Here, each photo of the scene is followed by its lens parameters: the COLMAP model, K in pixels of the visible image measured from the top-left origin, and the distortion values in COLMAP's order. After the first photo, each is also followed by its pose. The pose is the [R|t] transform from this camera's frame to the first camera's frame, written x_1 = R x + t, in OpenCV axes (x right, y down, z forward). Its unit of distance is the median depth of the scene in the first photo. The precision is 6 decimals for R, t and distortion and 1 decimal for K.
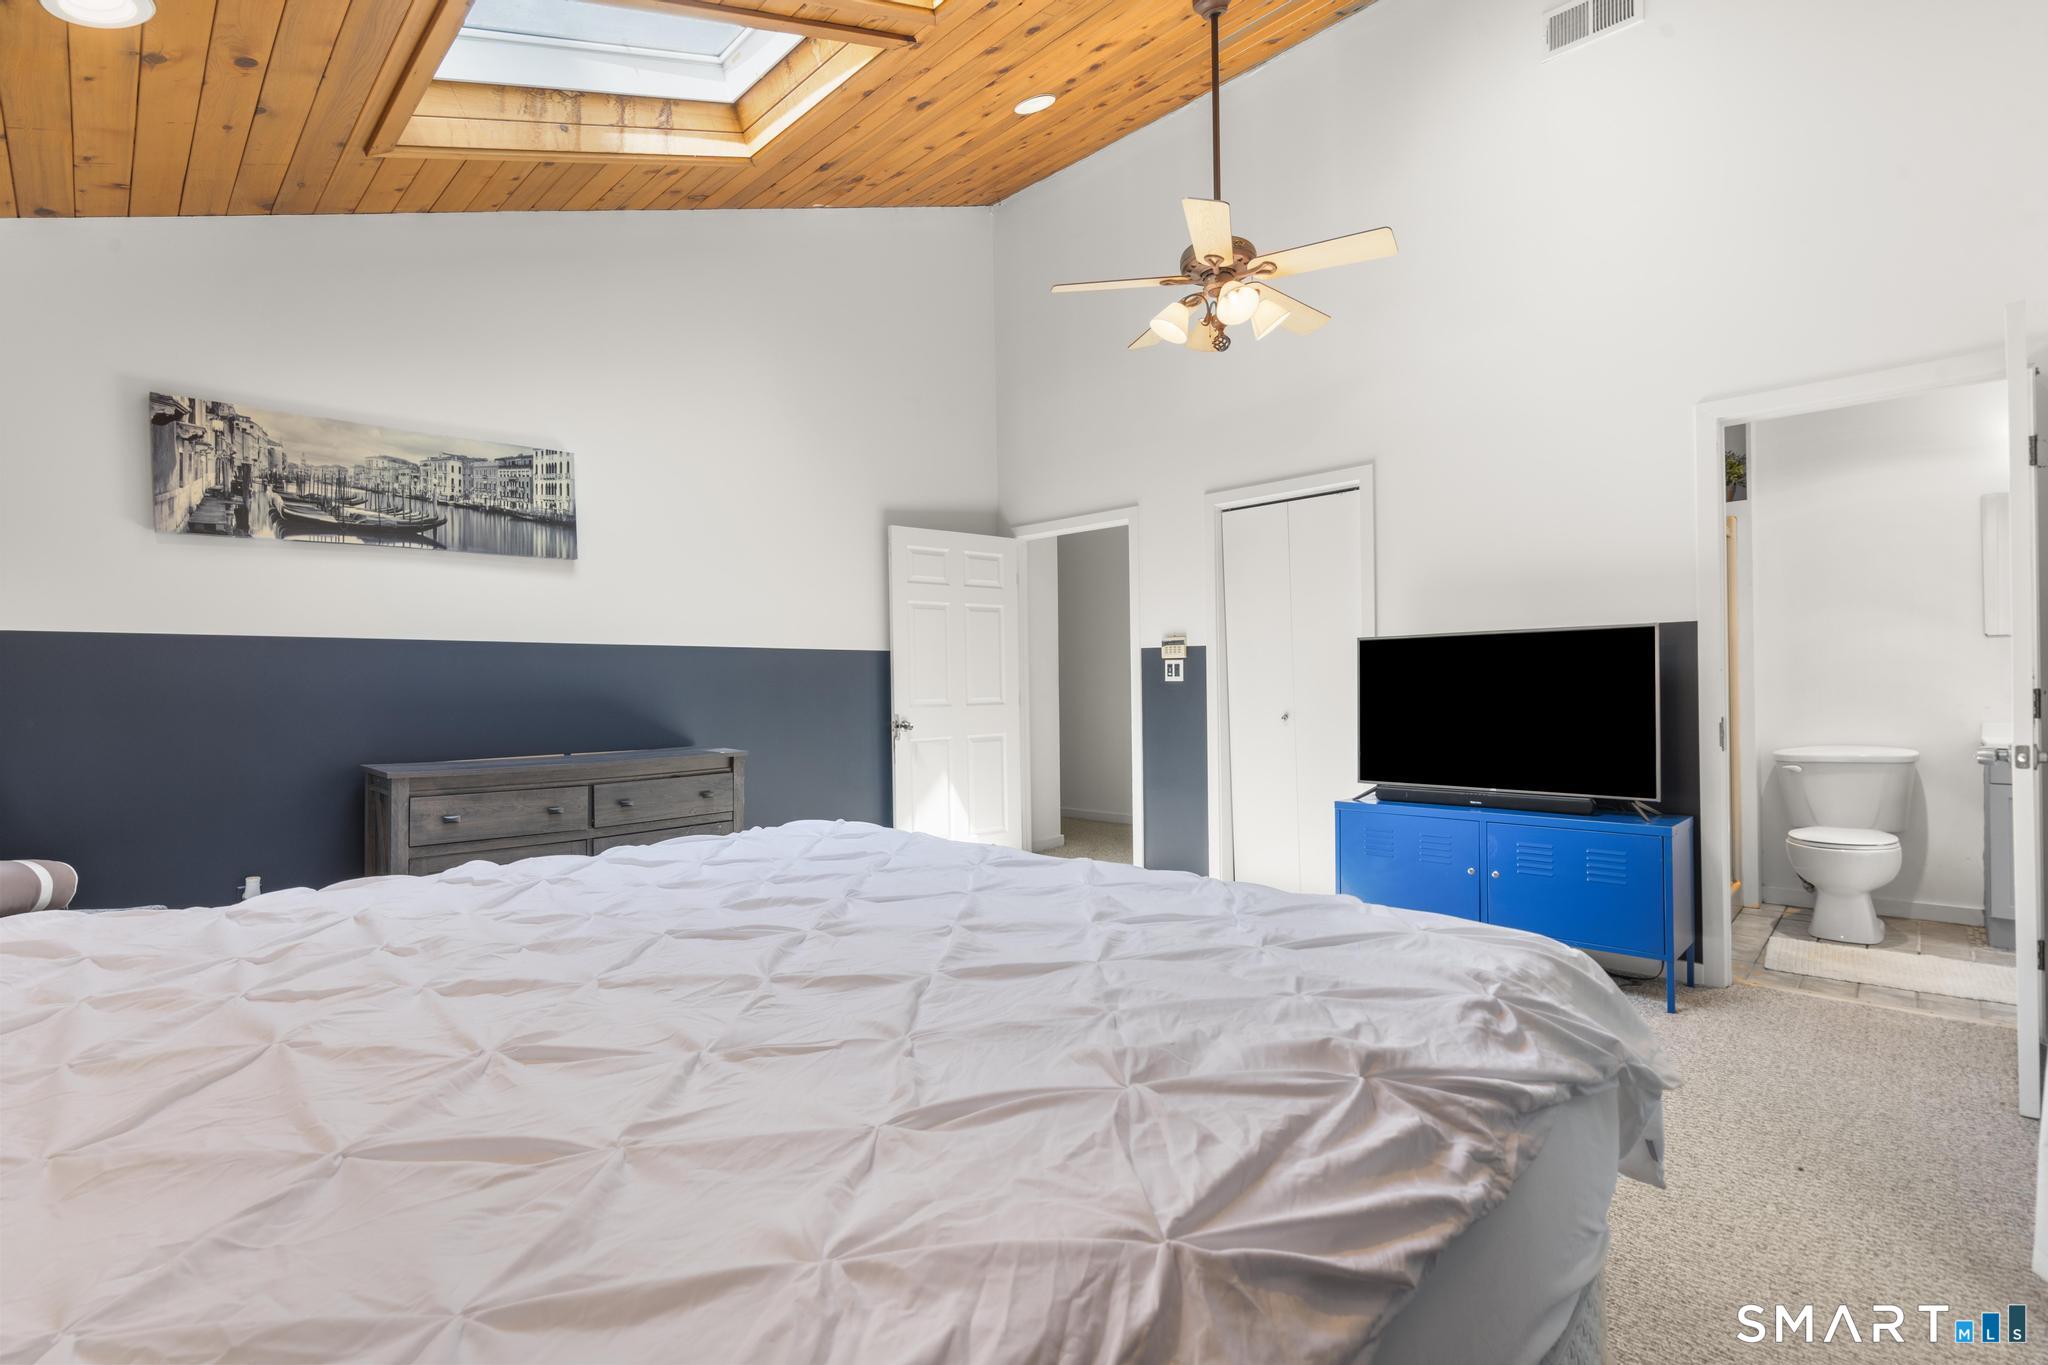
lens RADIAL K [[929.8, 0, 1027.0], [0, 929.8, 689.5], [0, 0, 1]] dist [-0.001064, -0.000156]
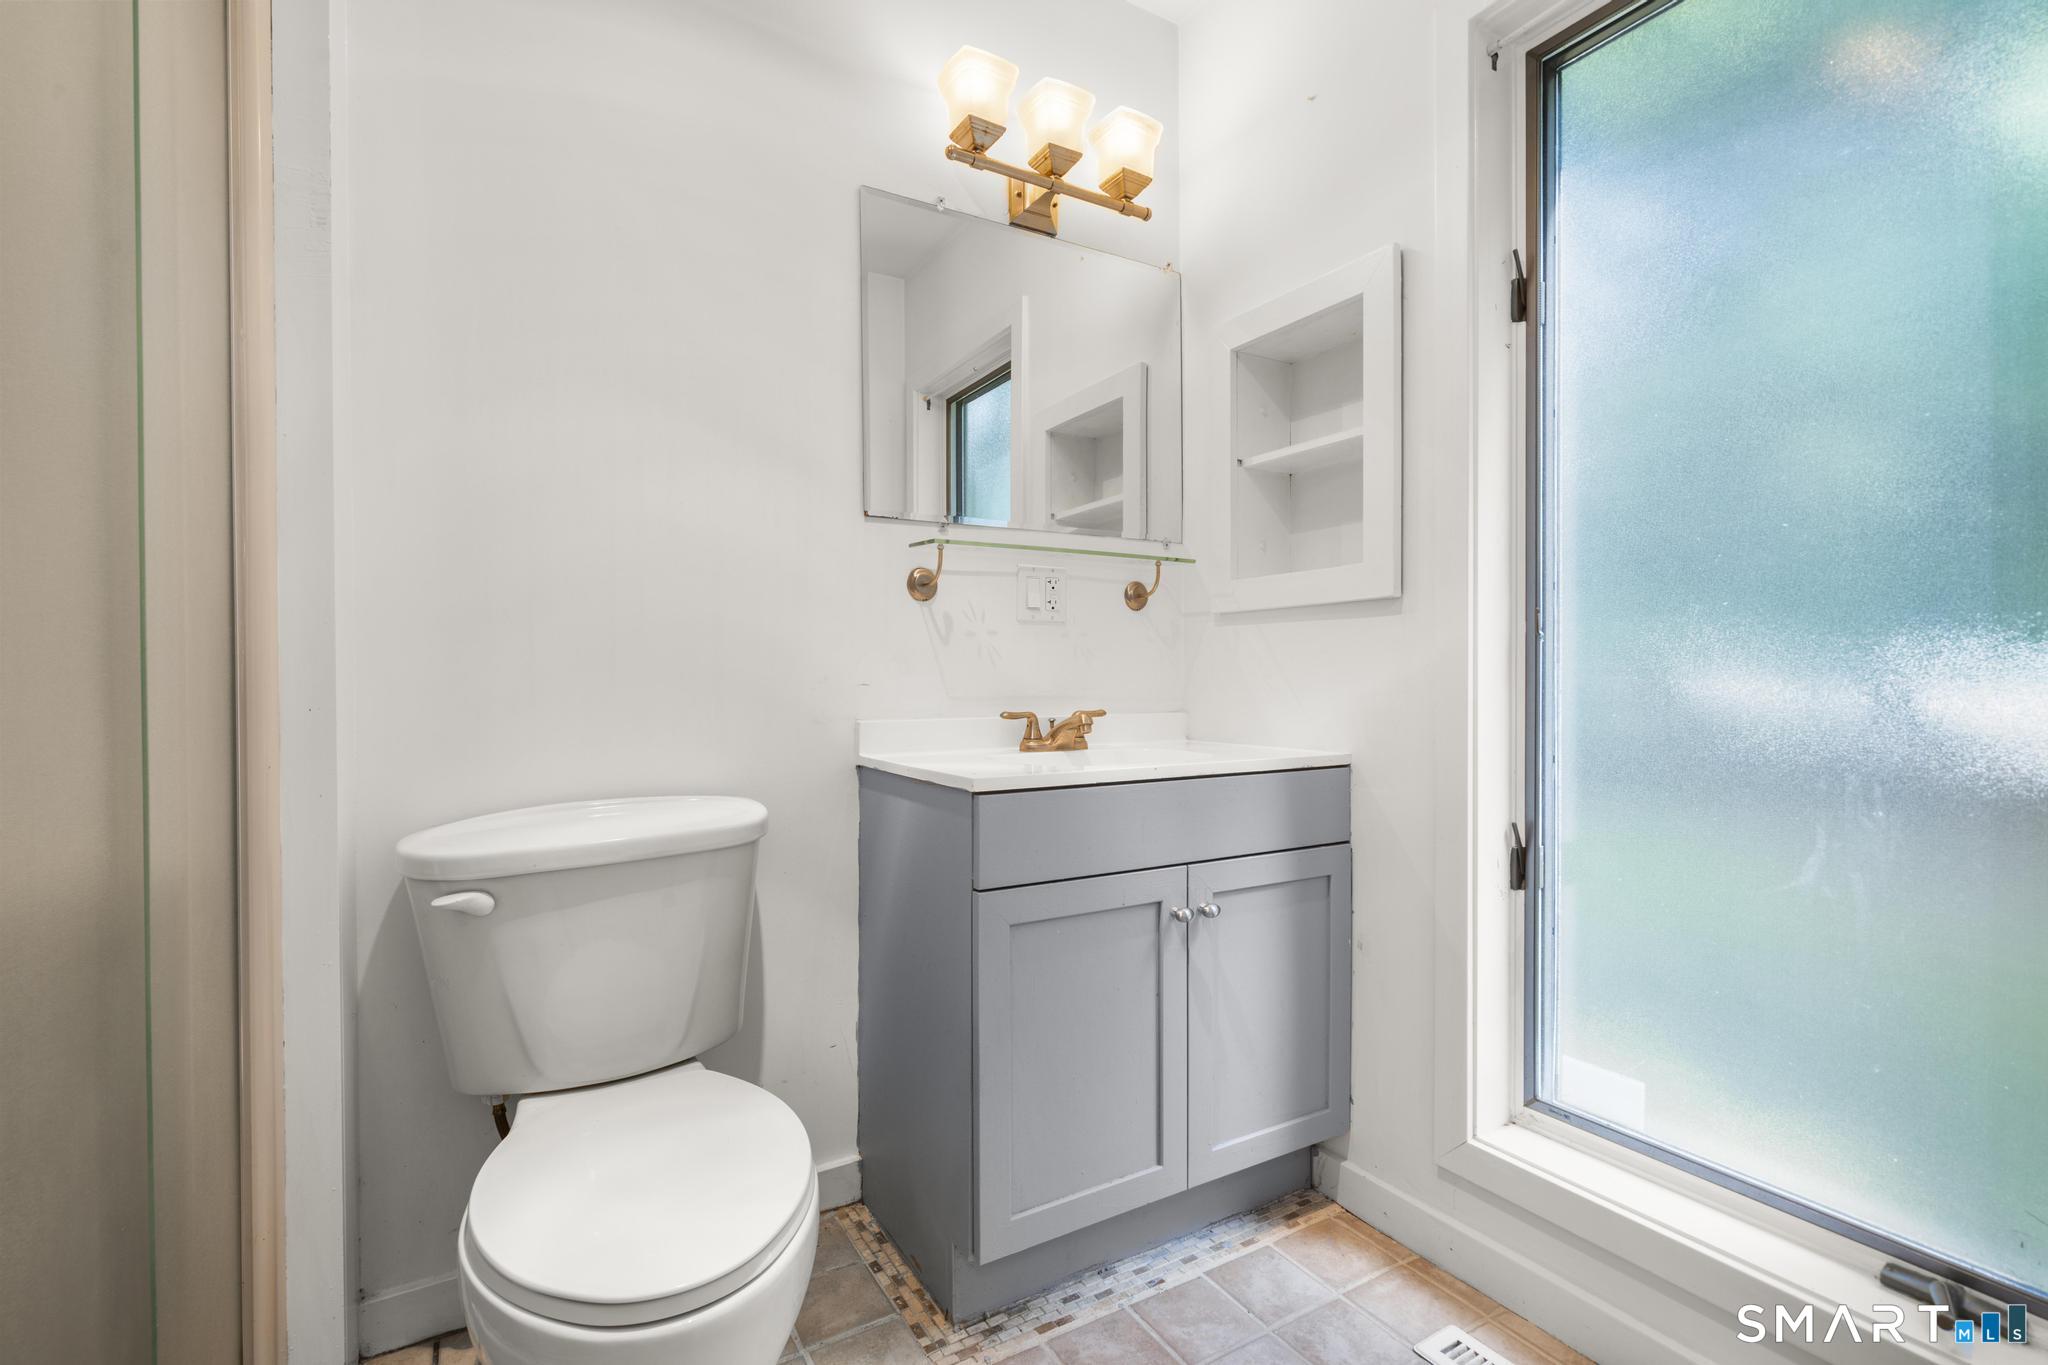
lens RADIAL K [[929.8, 0, 1028.0], [0, 929.8, 685.3], [0, 0, 1]] dist [-0.001064, -0.000156]
pose [[0.236621, -0.001840, 0.971600, 0.570952], [0.002567, 0.999996, 0.001269, 0.013191], [-0.971599, 0.002194, 0.236625, 0.746996]]
